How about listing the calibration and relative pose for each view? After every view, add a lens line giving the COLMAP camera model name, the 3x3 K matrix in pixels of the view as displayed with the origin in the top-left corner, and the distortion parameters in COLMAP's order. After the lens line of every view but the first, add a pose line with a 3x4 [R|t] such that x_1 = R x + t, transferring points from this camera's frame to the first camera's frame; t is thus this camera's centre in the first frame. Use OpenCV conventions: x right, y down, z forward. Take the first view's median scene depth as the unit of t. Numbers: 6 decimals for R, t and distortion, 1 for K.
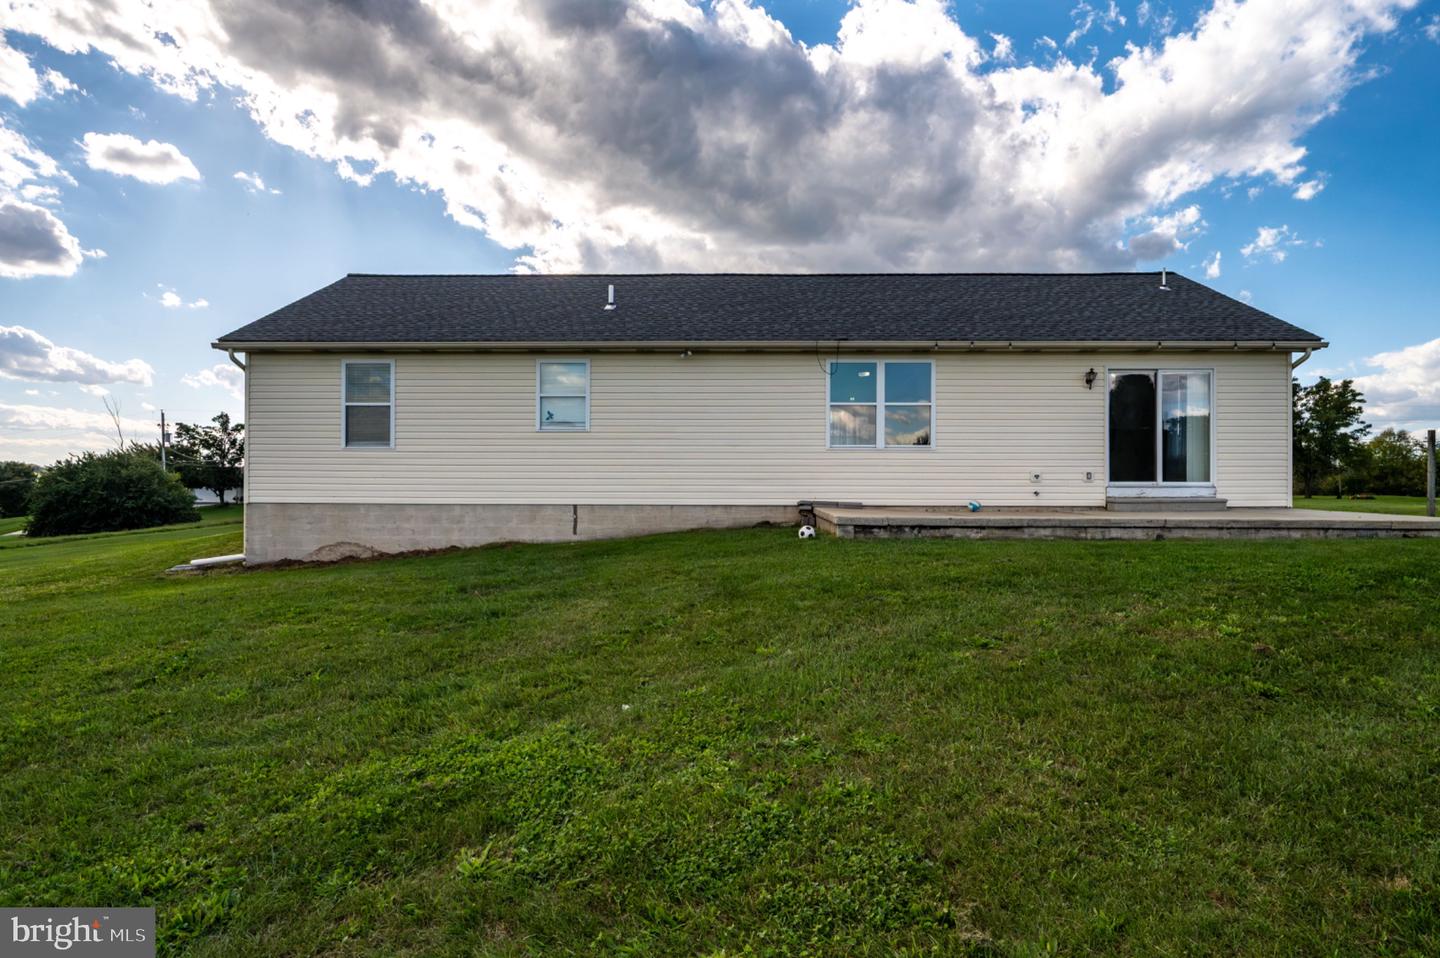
lens RADIAL K [[793.4, 0, 720.0], [0, 793.4, 479.0], [0, 0, 1]] dist [-0.003897, -0.001013]
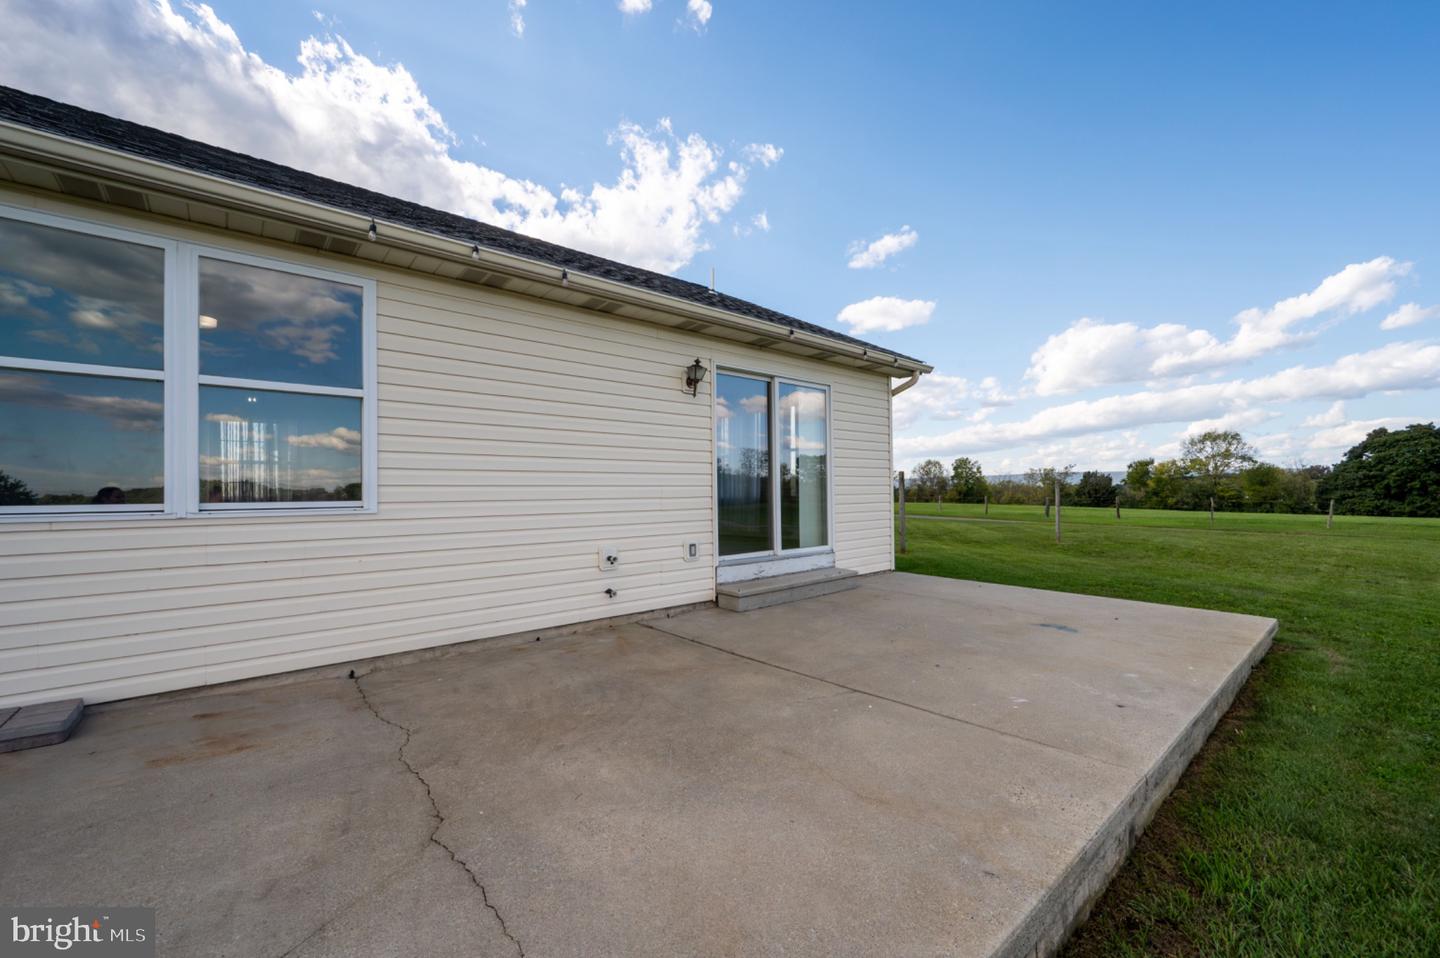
lens RADIAL K [[538.7, 0, 720.0], [0, 538.7, 479.0], [0, 0, 1]] dist [0.001281, 0.000129]
pose [[0.710070, 0.000836, 0.704131, 0.211109], [0.013752, 0.999792, -0.015056, -0.048499], [-0.703997, 0.020374, 0.709911, 0.716640]]
